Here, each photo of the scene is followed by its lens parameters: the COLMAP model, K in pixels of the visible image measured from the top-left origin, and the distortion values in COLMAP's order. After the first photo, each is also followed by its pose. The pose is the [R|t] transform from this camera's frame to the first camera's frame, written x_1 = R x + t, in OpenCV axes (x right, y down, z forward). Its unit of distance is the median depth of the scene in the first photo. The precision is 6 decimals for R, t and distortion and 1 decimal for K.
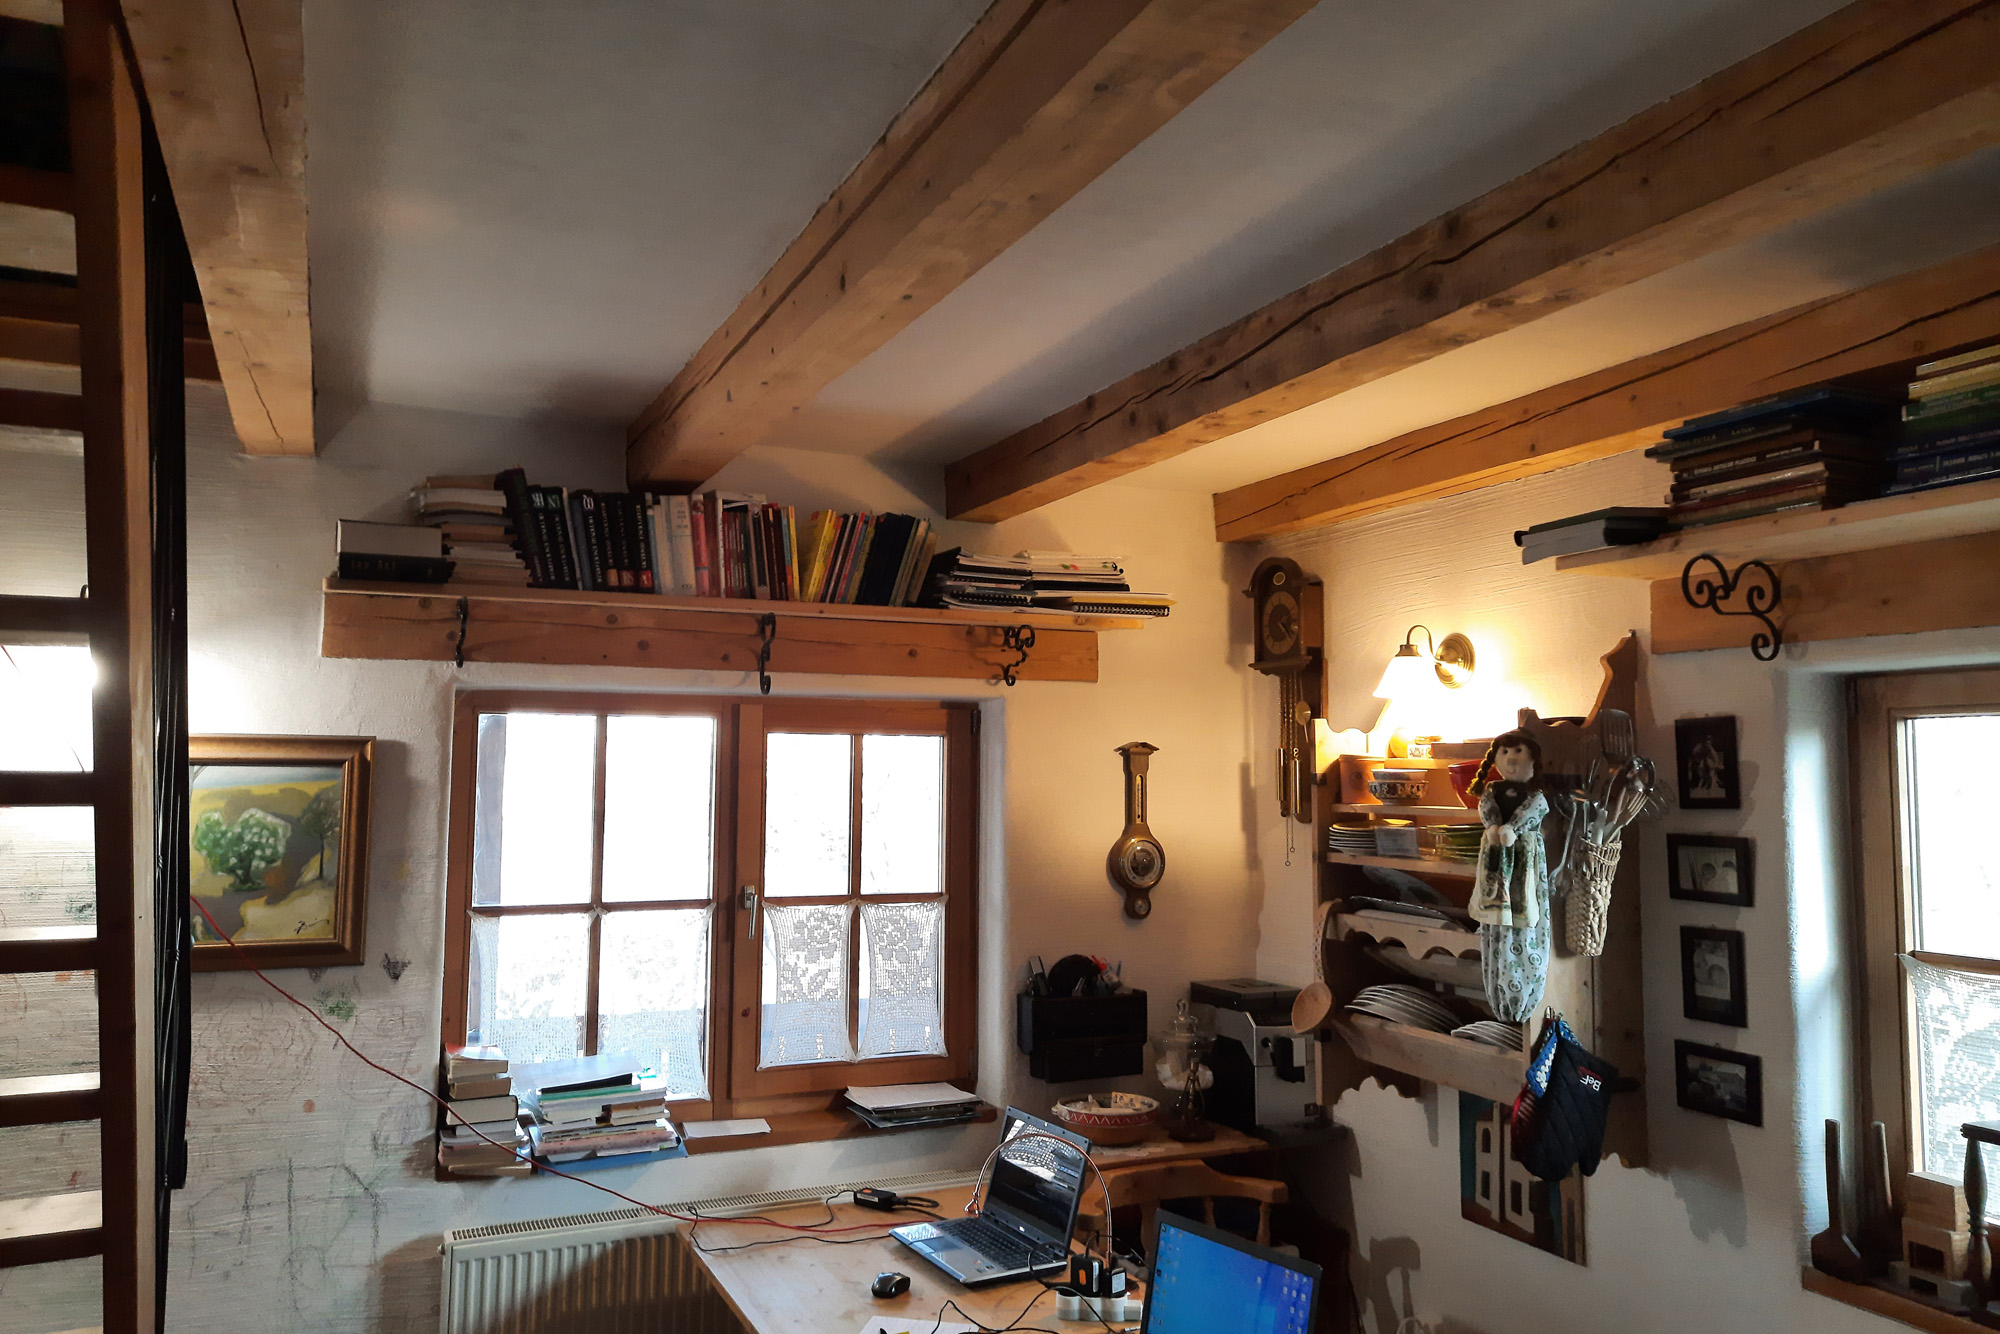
lens RADIAL K [[1468.4, 0, 963.3], [0, 1468.4, 671.8], [0, 0, 1]] dist [0.060945, -0.036276]
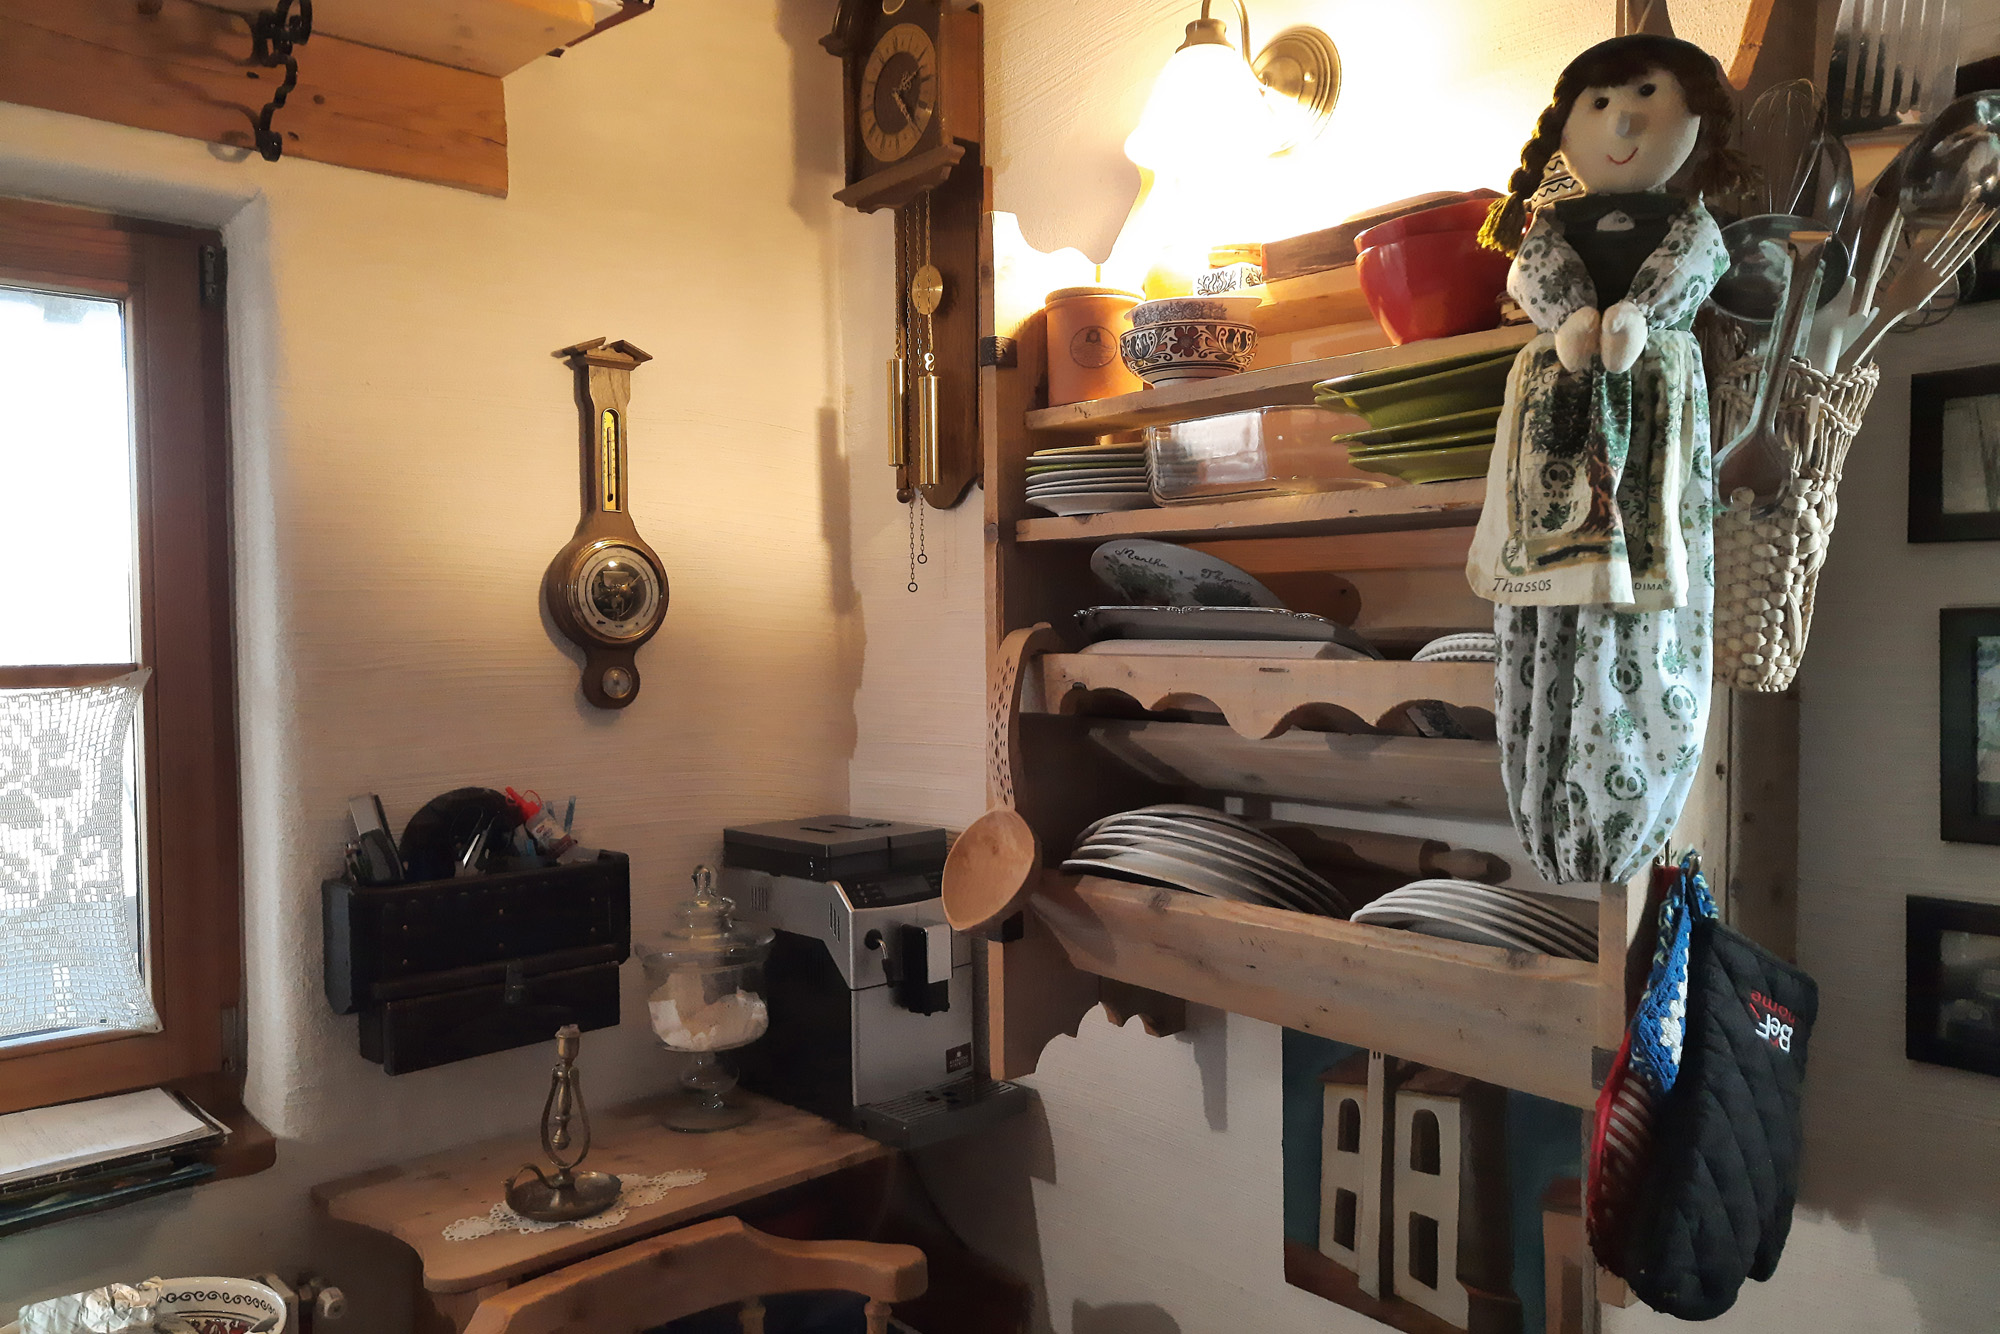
lens RADIAL K [[1468.4, 0, 998.3], [0, 1468.4, 658.2], [0, 0, 1]] dist [0.060945, -0.036276]
pose [[0.951302, -0.024550, 0.307282, 0.102381], [-0.004207, 0.995697, 0.092573, 0.119388], [-0.308232, -0.089357, 0.947105, 0.566424]]
